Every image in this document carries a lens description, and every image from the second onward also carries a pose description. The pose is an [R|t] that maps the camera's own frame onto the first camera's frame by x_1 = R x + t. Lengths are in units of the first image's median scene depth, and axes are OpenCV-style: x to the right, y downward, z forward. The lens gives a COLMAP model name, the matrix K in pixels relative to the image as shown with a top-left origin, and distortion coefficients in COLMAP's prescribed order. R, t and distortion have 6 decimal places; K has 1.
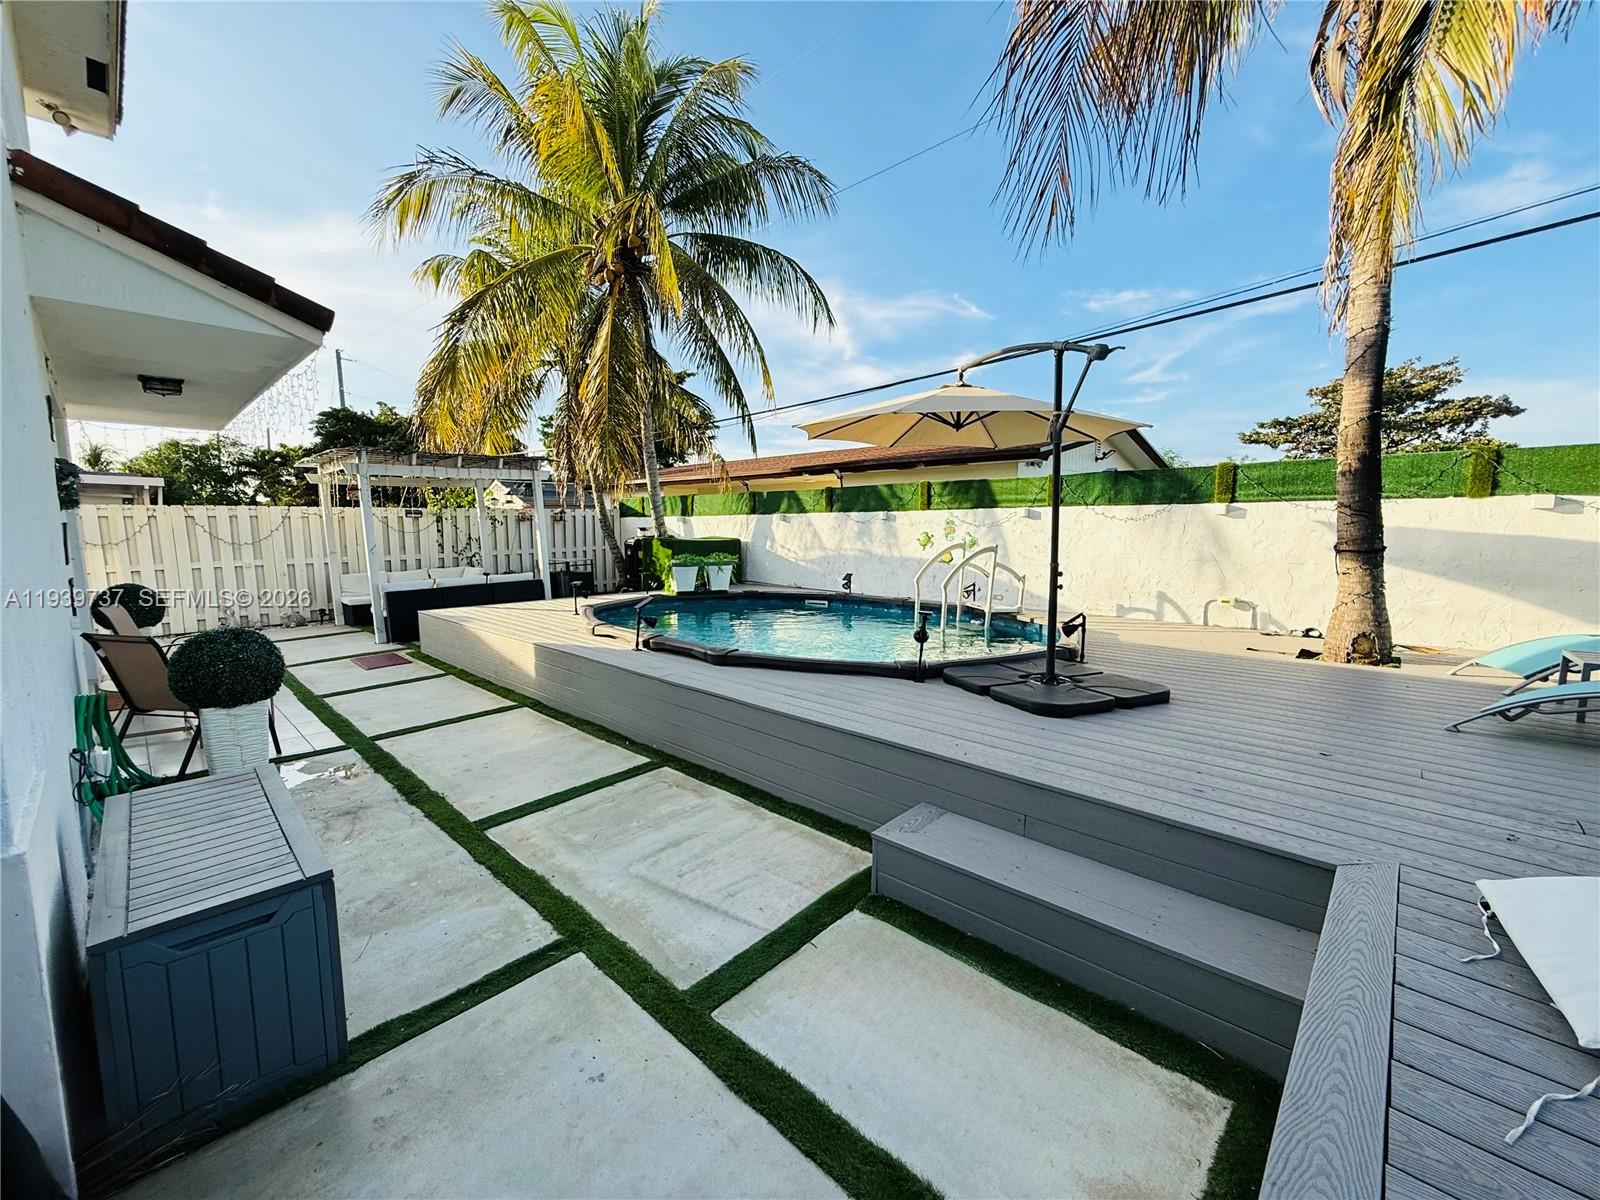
lens RADIAL K [[636.1, 0, 801.6], [0, 636.1, 597.7], [0, 0, 1]] dist [-0.001396, 0.000729]
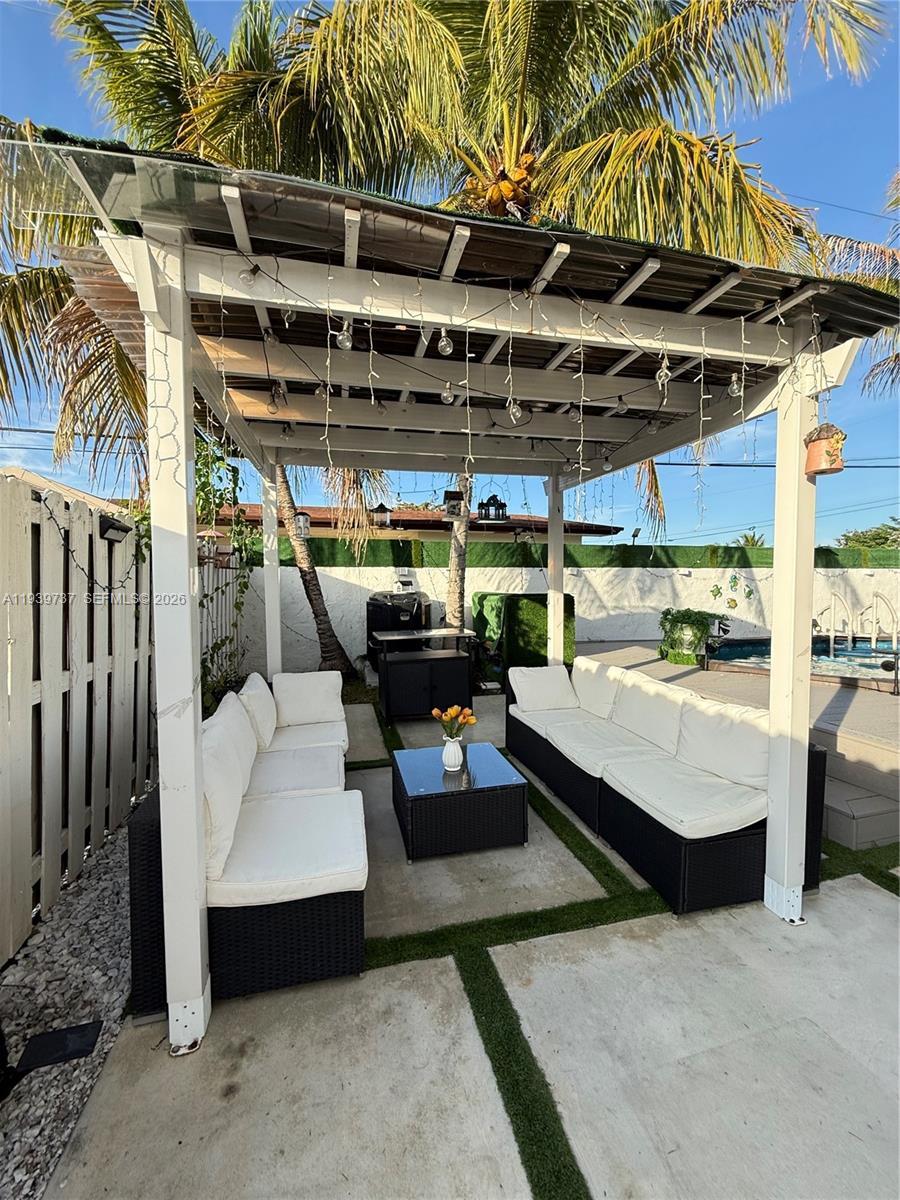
lens RADIAL K [[477.1, 0, 448.8], [0, 477.1, 596.6], [0, 0, 1]] dist [-0.001396, 0.000729]
pose [[0.555383, -0.016953, 0.831422, -0.896761], [0.098153, 0.994140, -0.045294, -0.090435], [-0.825782, 0.106762, 0.553792, 0.923080]]
